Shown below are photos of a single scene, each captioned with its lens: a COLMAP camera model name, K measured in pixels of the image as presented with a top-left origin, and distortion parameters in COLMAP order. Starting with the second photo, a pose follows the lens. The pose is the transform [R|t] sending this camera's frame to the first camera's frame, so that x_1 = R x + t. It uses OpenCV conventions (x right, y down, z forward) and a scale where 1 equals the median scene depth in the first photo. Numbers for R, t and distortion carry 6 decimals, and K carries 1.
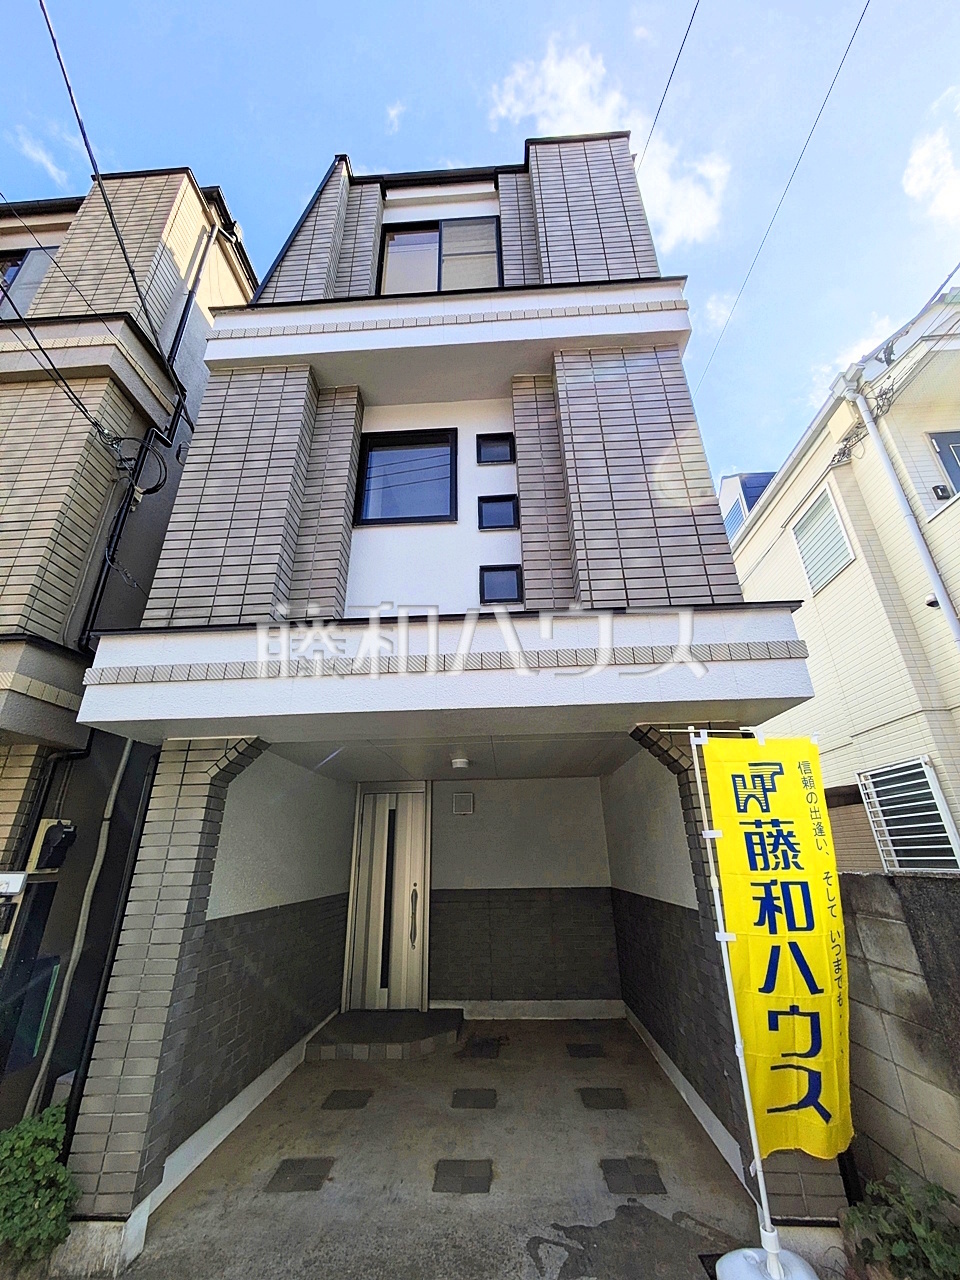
lens RADIAL K [[513.4, 0, 480.0], [0, 513.4, 640.0], [0, 0, 1]] dist [0.001418, -0.000572]
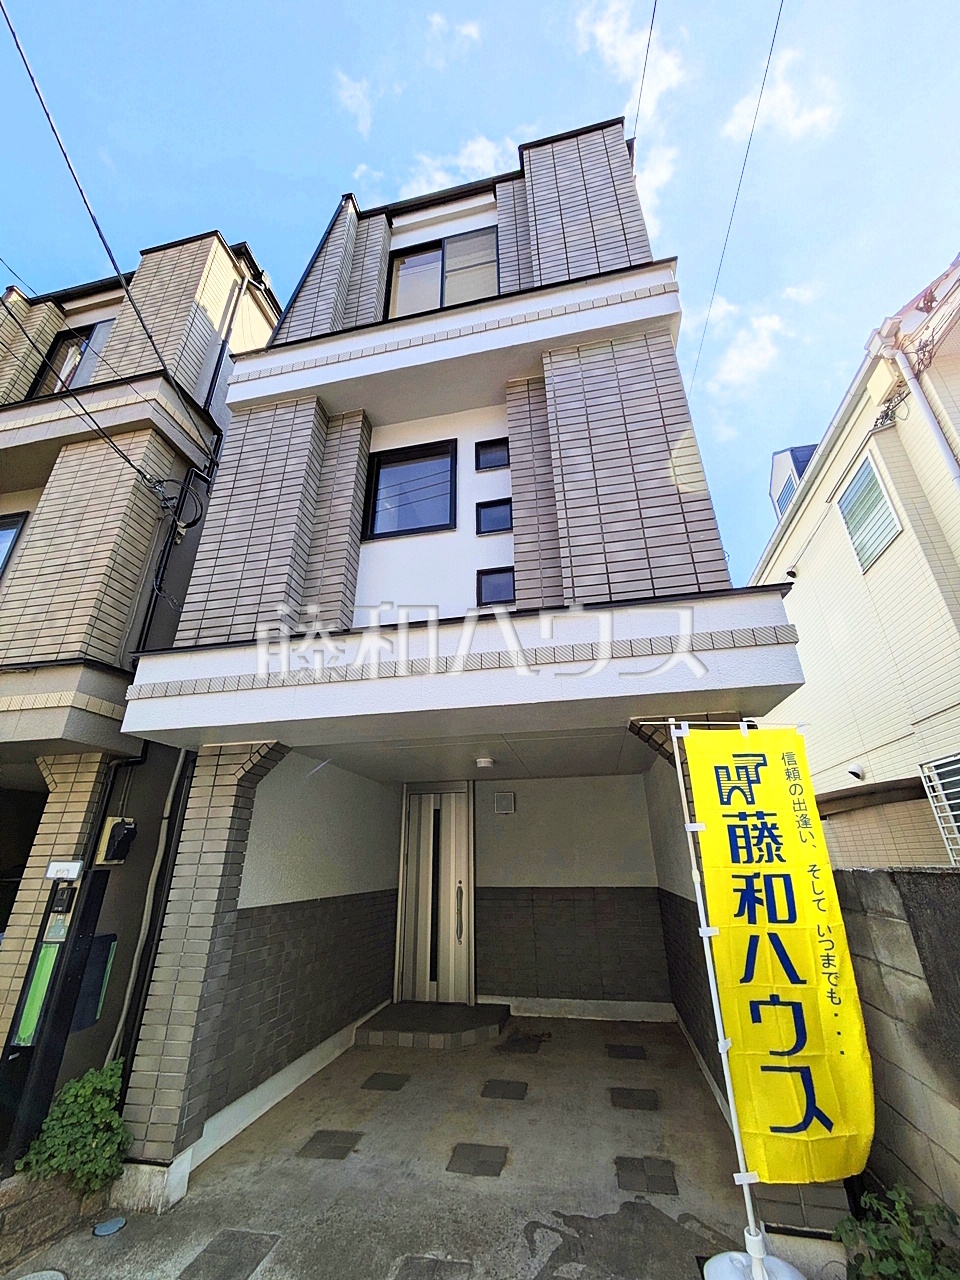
lens RADIAL K [[513.4, 0, 480.0], [0, 513.4, 640.0], [0, 0, 1]] dist [0.001418, -0.000572]
pose [[0.987844, -0.055368, -0.145254, 0.154950], [0.054829, 0.998466, -0.007715, 0.004500], [0.145459, -0.000343, 0.989364, -0.021127]]
